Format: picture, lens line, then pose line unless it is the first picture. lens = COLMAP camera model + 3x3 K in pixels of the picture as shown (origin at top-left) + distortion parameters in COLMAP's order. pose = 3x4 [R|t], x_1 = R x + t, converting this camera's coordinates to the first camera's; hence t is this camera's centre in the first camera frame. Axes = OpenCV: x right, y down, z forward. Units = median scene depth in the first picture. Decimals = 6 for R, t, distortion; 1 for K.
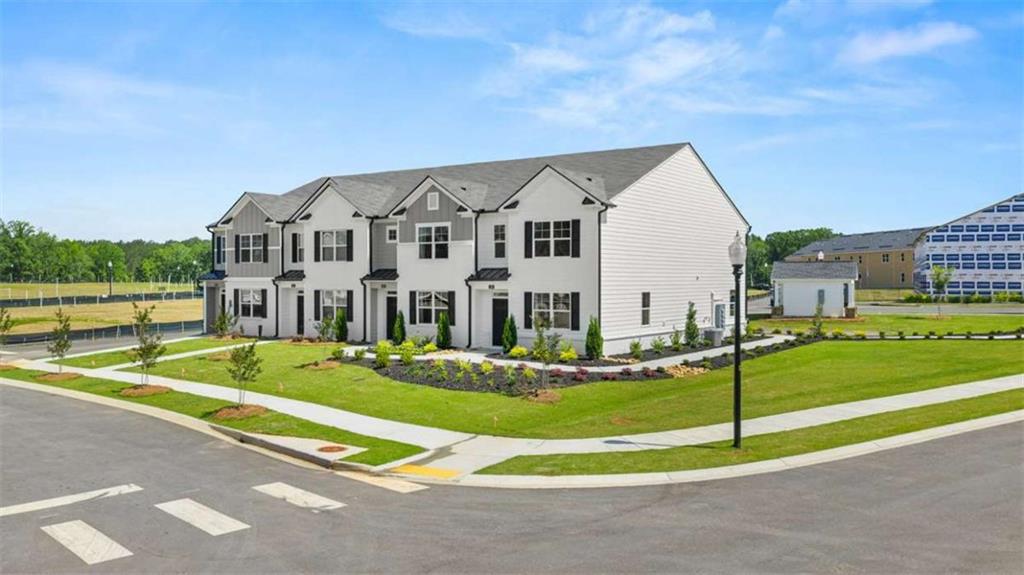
lens RADIAL K [[857.7, 0, 515.2], [0, 857.7, 281.6], [0, 0, 1]] dist [0.054042, -0.106357]
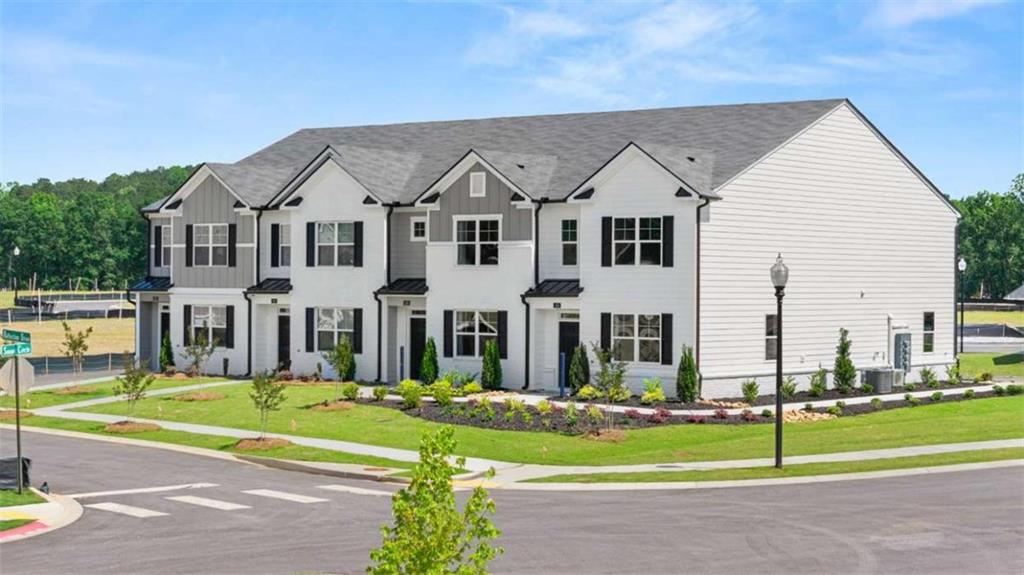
lens RADIAL K [[2081.9, 0, 512.0], [0, 2081.9, 287.5], [0, 0, 1]] dist [-0.159541, 0.202922]
pose [[0.997020, 0.007030, -0.076817, 0.066046], [-0.007073, 0.999975, -0.000292, -0.007778], [0.076813, 0.000834, 0.997045, -0.721028]]
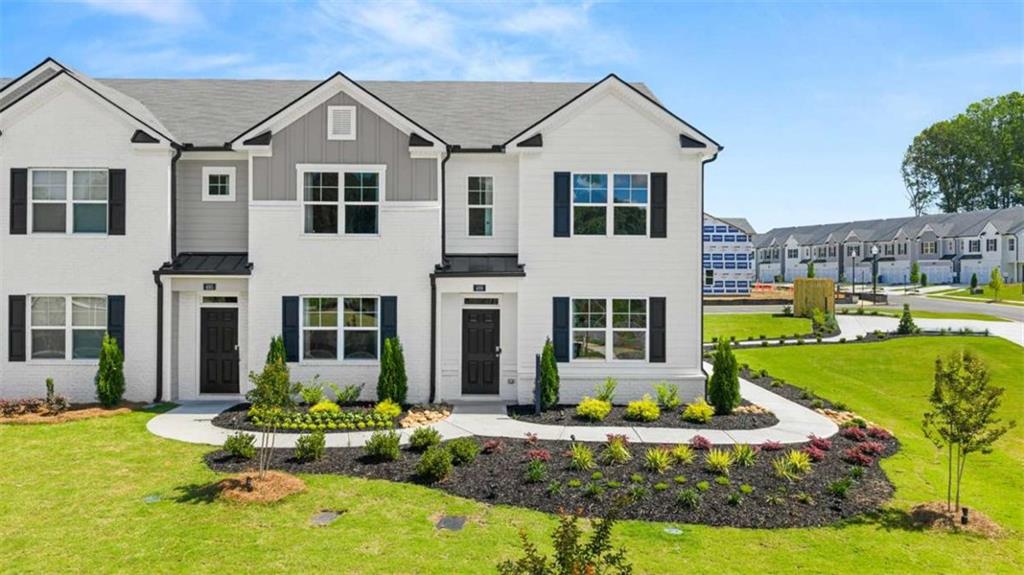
lens RADIAL K [[857.3, 0, 507.8], [0, 857.3, 267.5], [0, 0, 1]] dist [0.054291, -0.106897]
pose [[0.818789, 0.008633, 0.574029, -0.310156], [-0.002964, 0.999937, -0.010812, -0.001040], [-0.574087, 0.007151, 0.818763, 0.515987]]
